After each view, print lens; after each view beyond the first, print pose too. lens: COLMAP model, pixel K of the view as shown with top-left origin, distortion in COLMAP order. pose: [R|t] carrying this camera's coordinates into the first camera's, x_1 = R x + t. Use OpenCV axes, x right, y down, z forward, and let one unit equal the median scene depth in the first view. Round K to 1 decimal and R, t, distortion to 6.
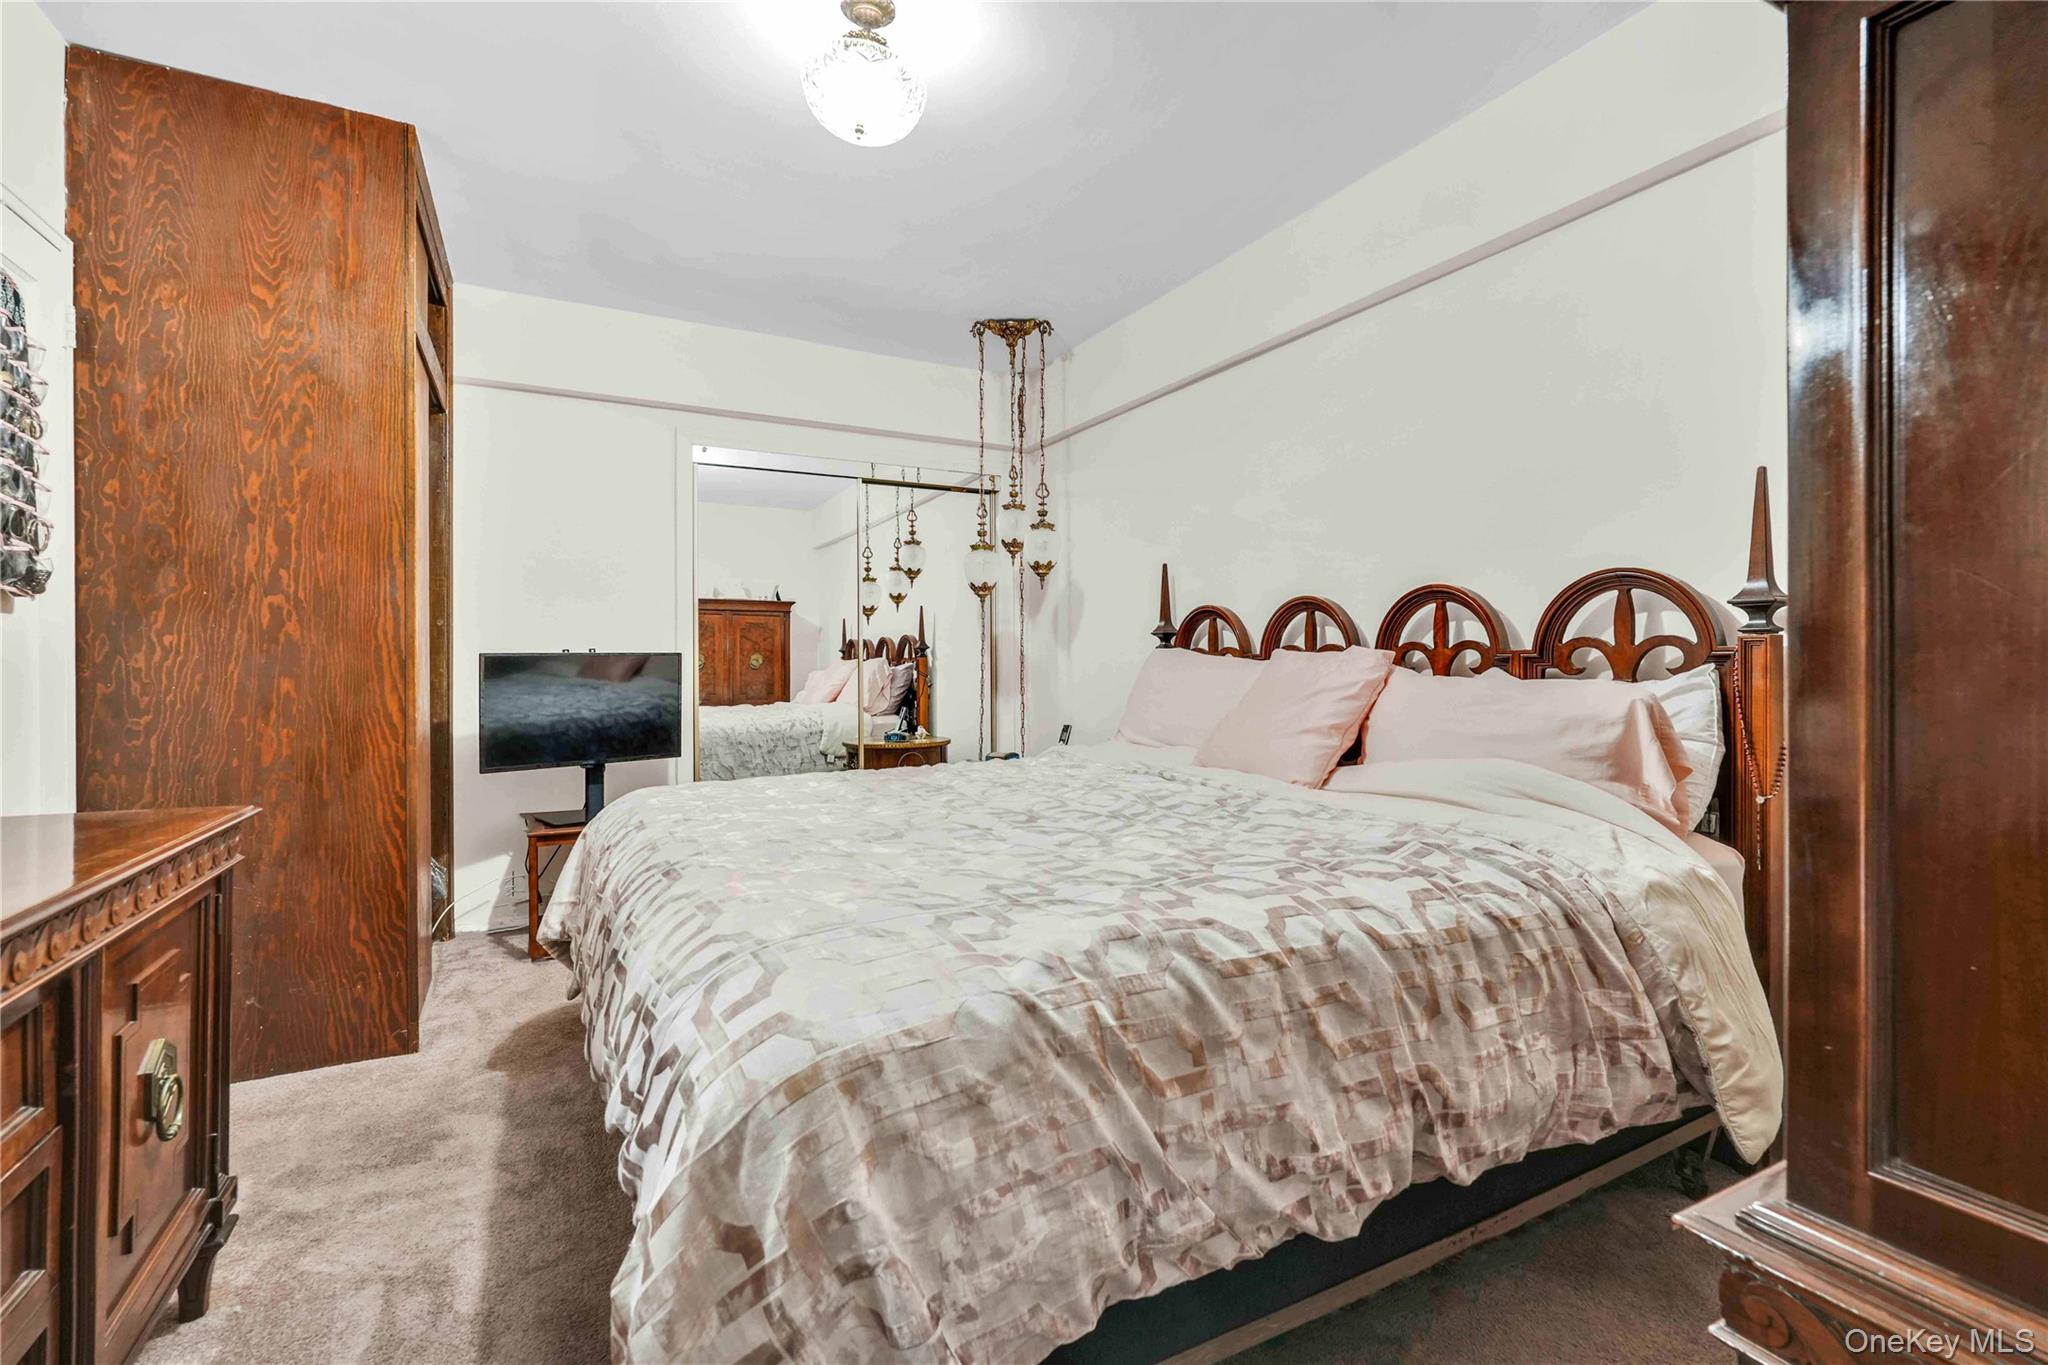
lens RADIAL K [[904.7, 0, 1024.2], [0, 904.7, 678.3], [0, 0, 1]] dist [-0.001916, 0.000515]
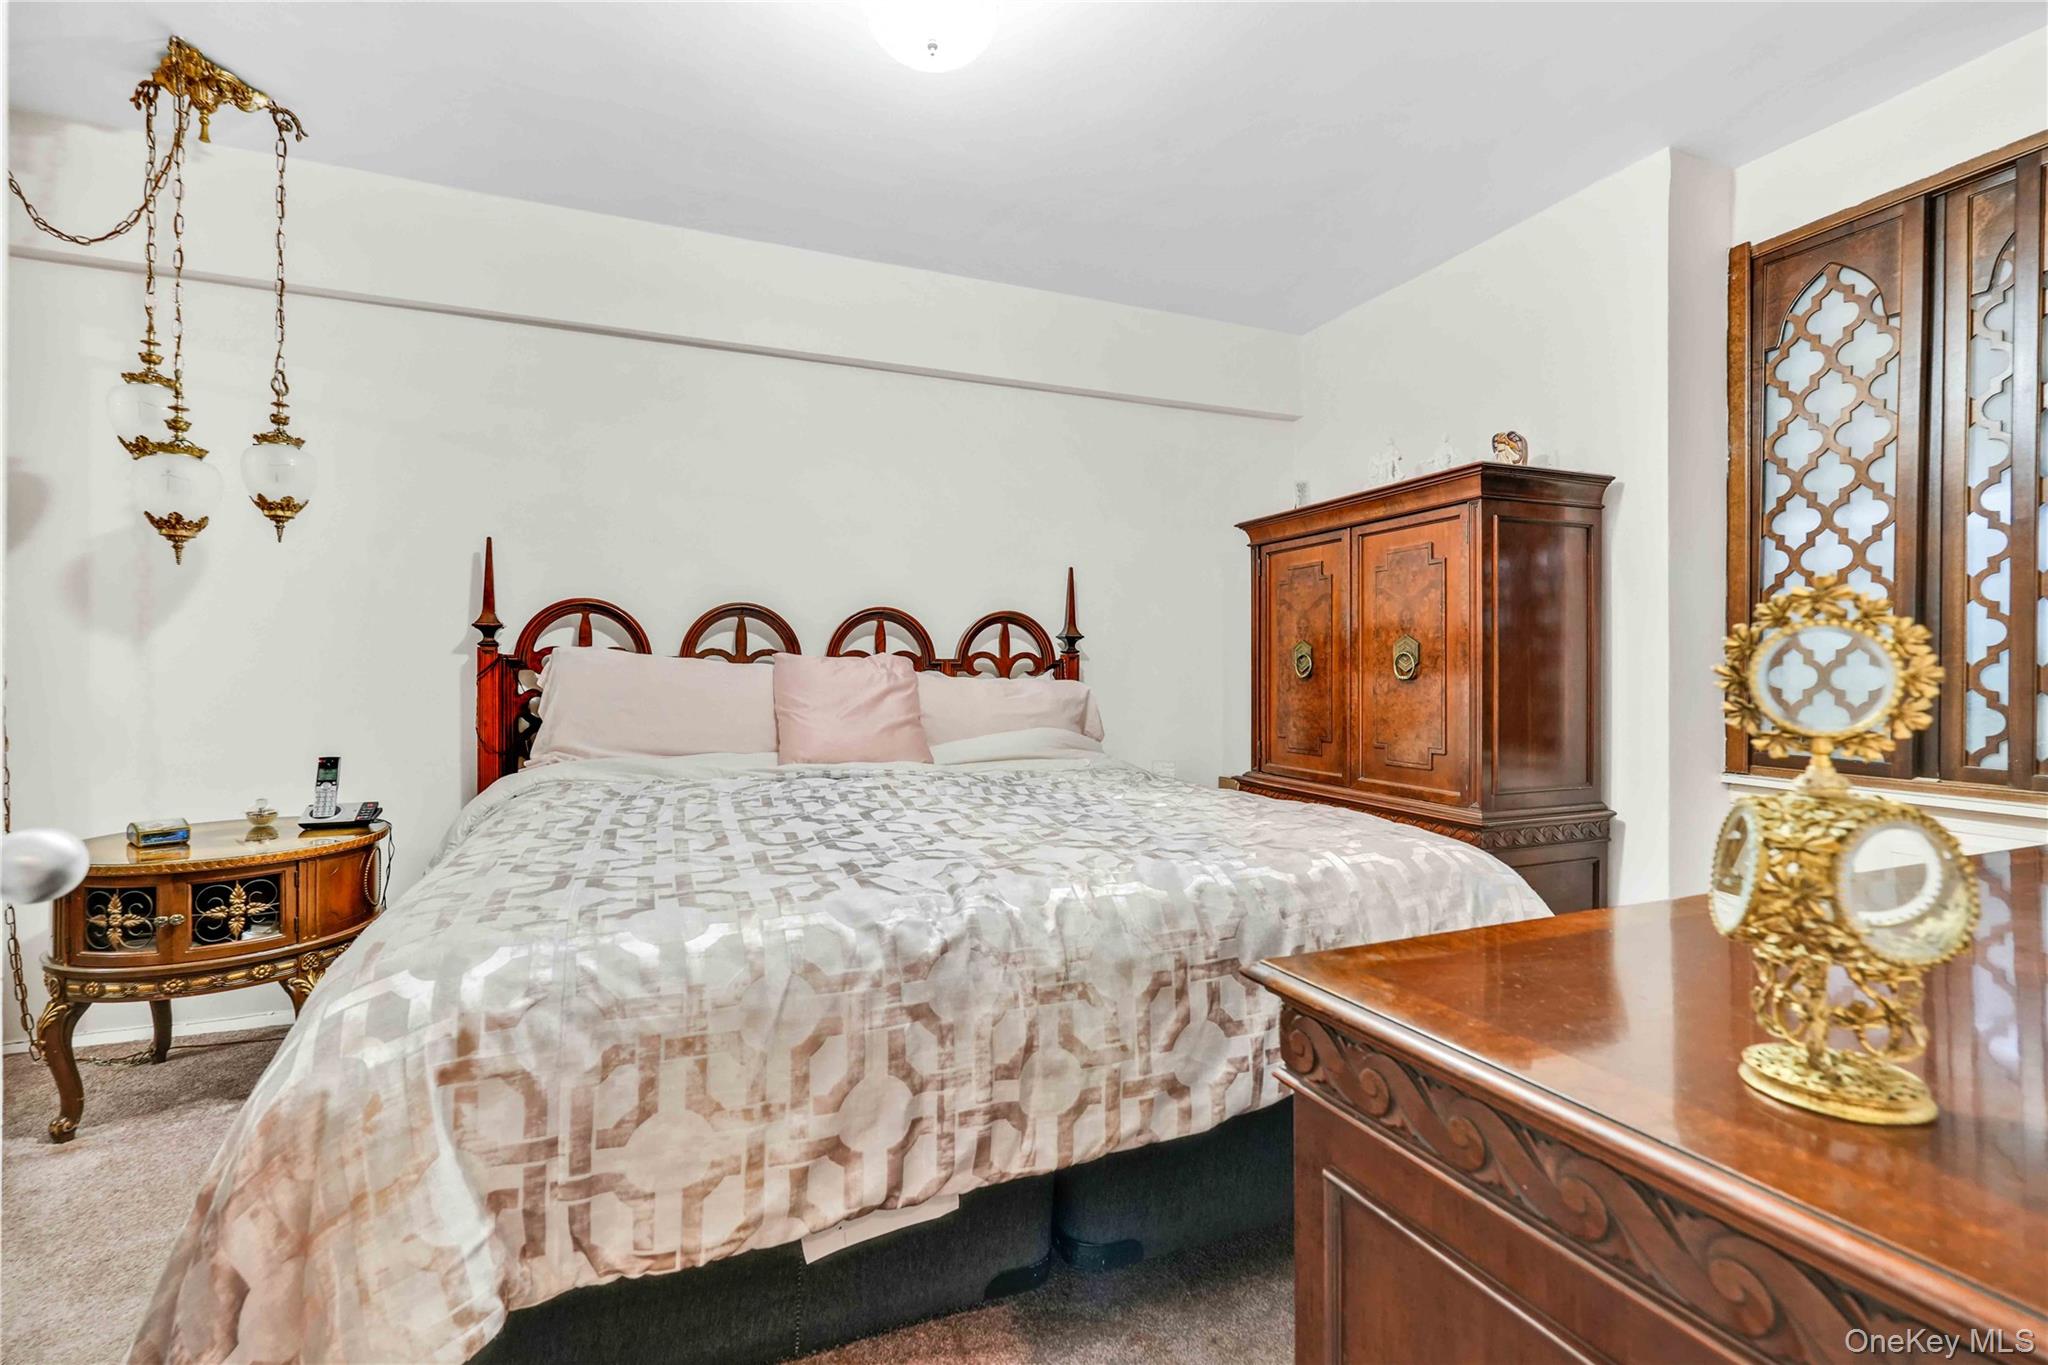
lens RADIAL K [[904.7, 0, 1024.2], [0, 904.7, 678.3], [0, 0, 1]] dist [-0.001916, 0.000515]
pose [[0.090239, -0.013094, 0.995834, -0.822000], [0.005445, 0.999905, 0.012654, -0.014626], [-0.995905, 0.004281, 0.090302, 0.651552]]
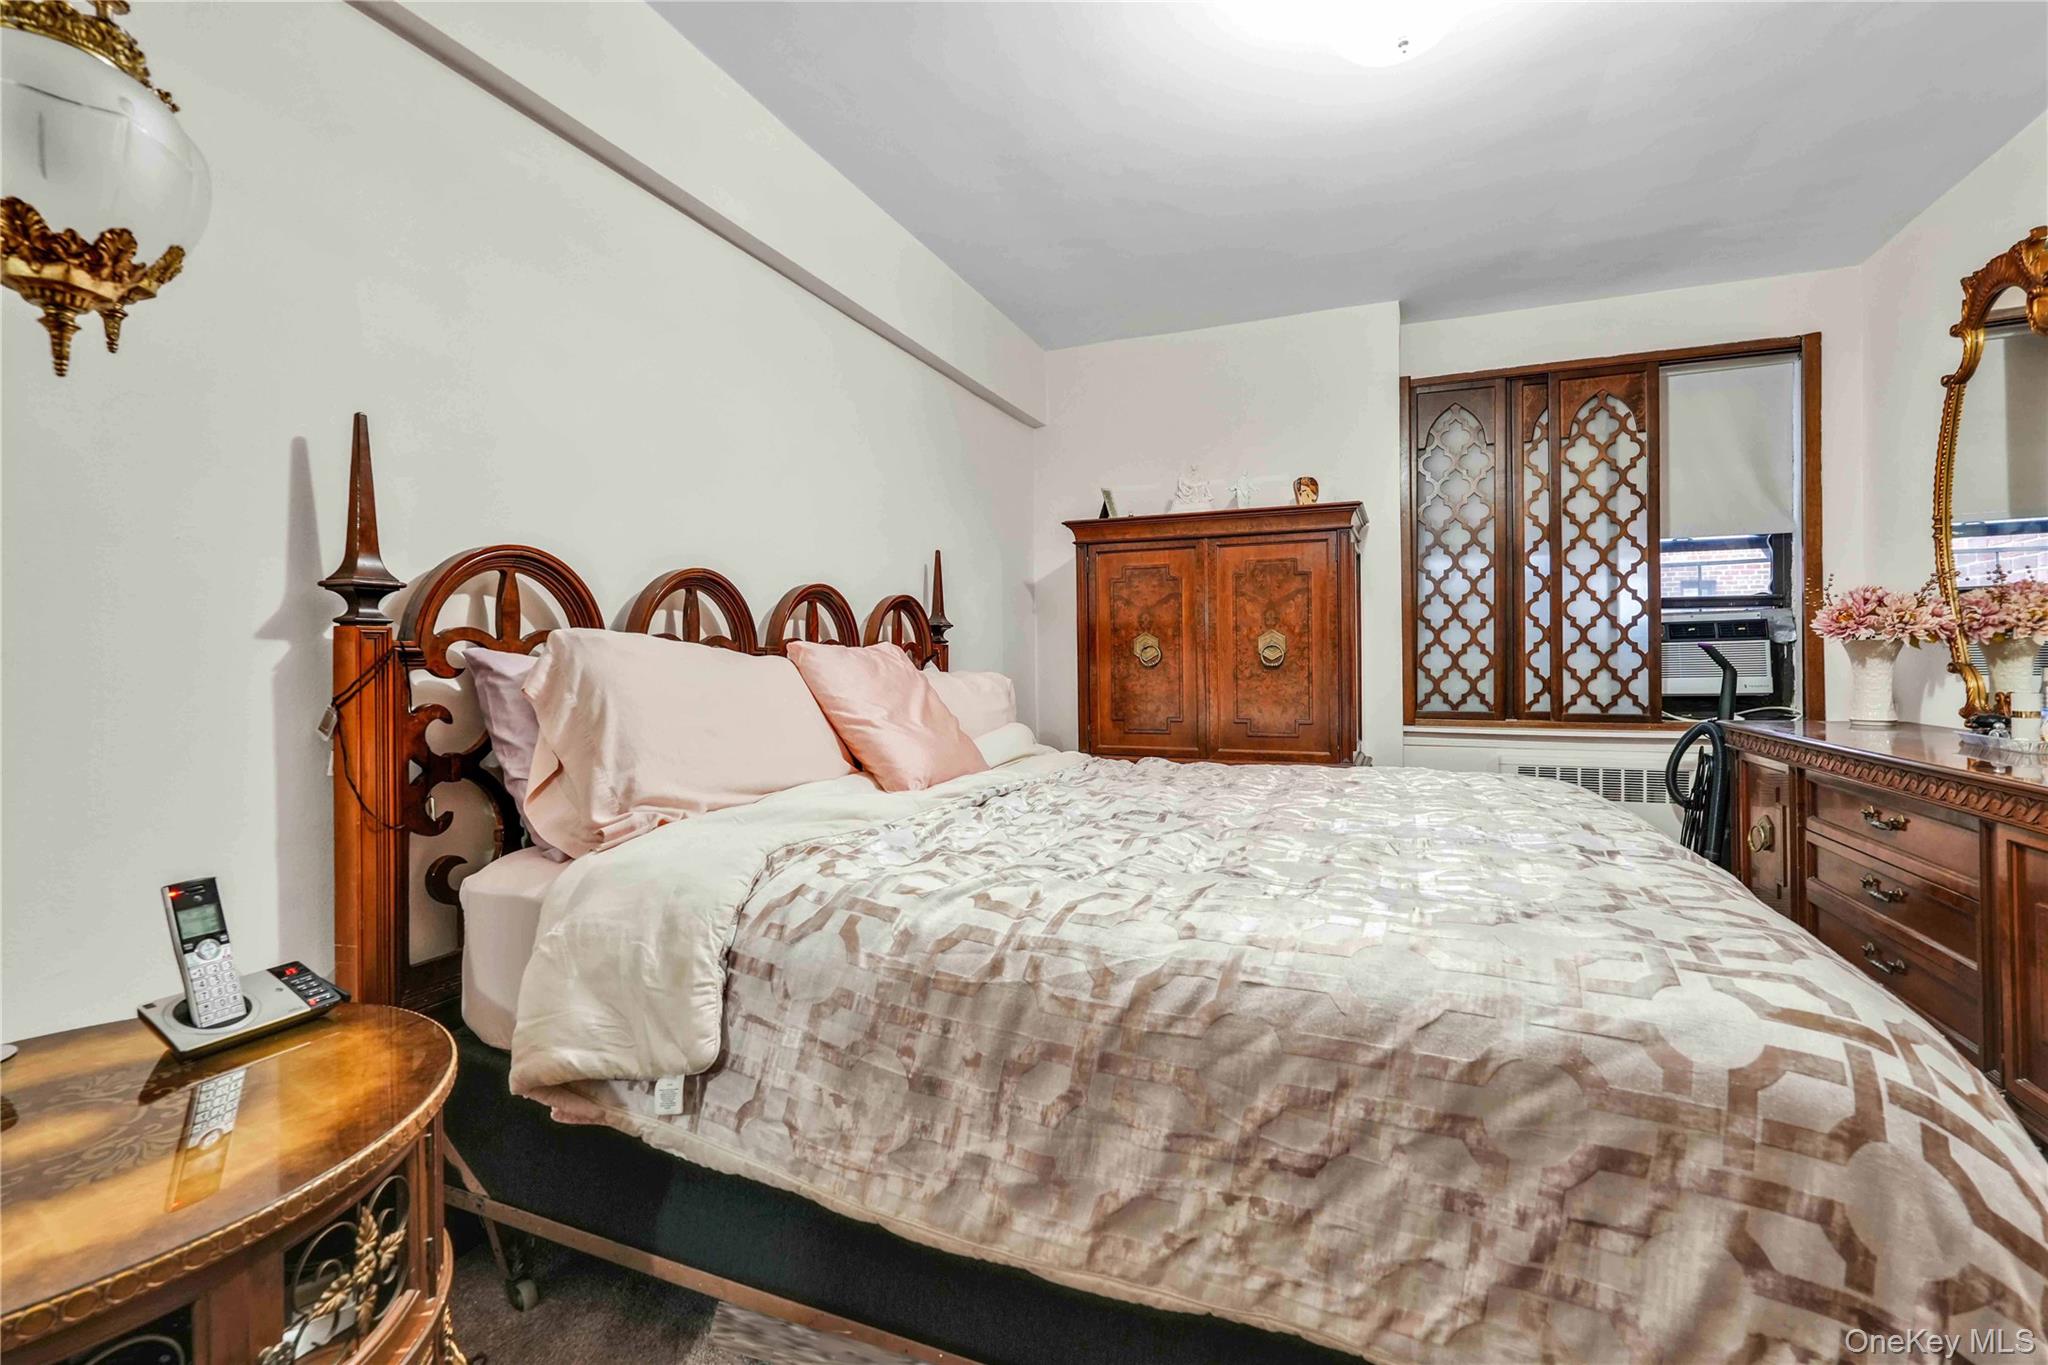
lens RADIAL K [[904.7, 0, 1024.2], [0, 904.7, 678.3], [0, 0, 1]] dist [-0.001916, 0.000515]
pose [[-0.651337, -0.018414, 0.758565, -0.493289], [0.009062, 0.999445, 0.032042, -0.024928], [-0.758735, 0.027744, -0.650809, 1.441200]]
